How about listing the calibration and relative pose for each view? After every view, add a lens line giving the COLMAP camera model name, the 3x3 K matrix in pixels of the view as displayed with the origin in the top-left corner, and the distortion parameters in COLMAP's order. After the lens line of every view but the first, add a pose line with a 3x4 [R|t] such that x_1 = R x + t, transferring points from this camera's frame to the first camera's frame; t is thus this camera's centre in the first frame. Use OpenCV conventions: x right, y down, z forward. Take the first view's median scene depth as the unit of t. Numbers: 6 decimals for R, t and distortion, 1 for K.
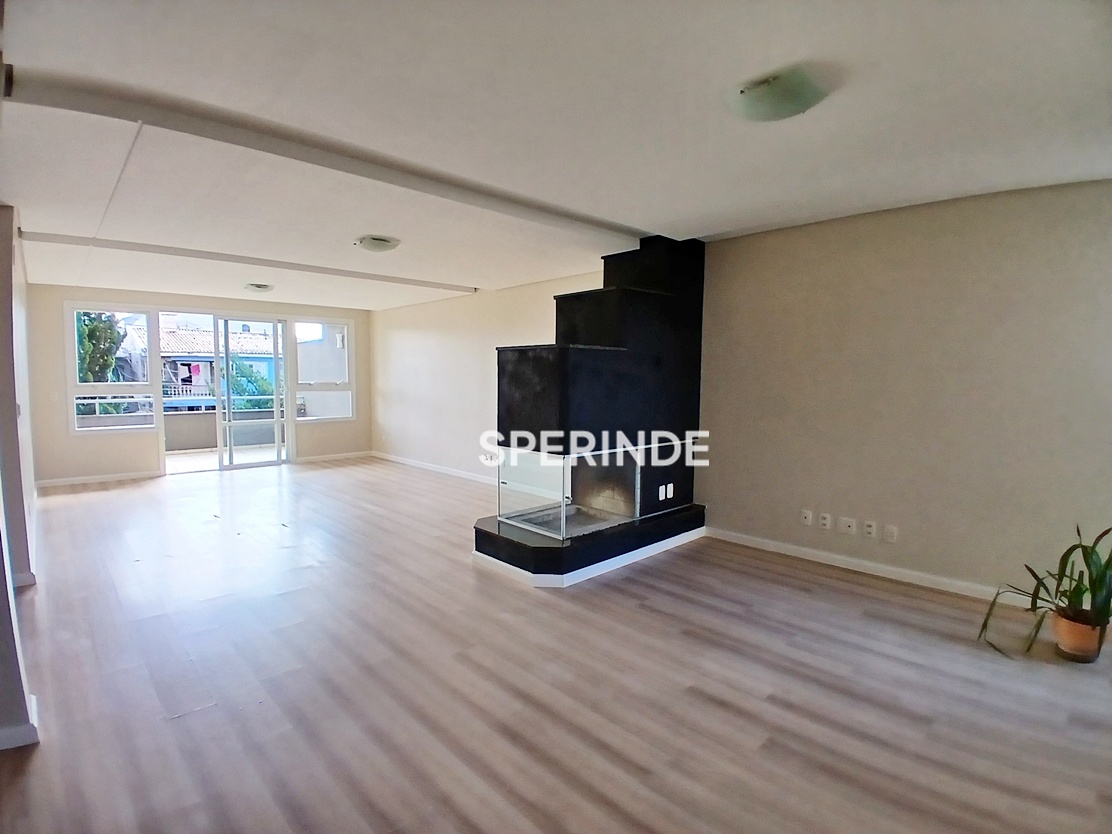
lens RADIAL K [[557.4, 0, 555.4], [0, 557.4, 409.9], [0, 0, 1]] dist [-0.026823, -0.007439]
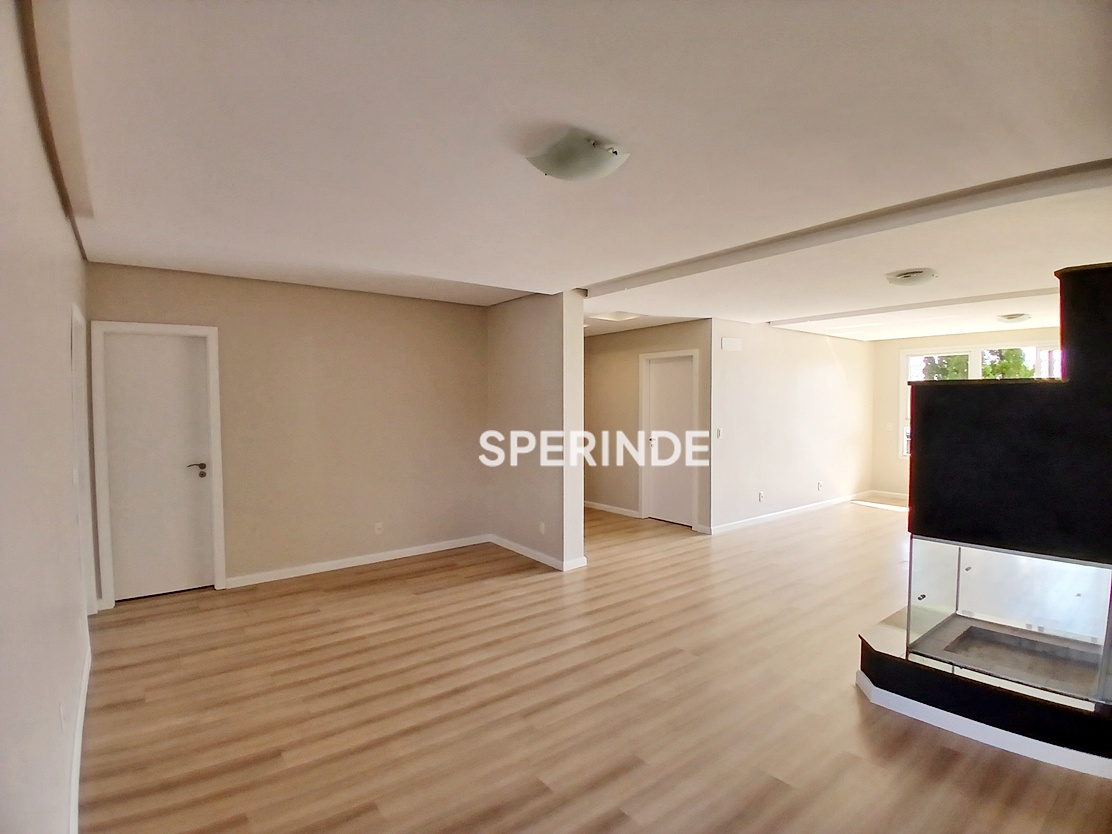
lens RADIAL K [[557.4, 0, 558.6], [0, 557.4, 422.9], [0, 0, 1]] dist [-0.026823, -0.007439]
pose [[-0.097817, 0.027239, -0.994832, 1.212831], [-0.055042, 0.997947, 0.032736, -0.095941], [0.993681, 0.057960, -0.096117, 0.944075]]
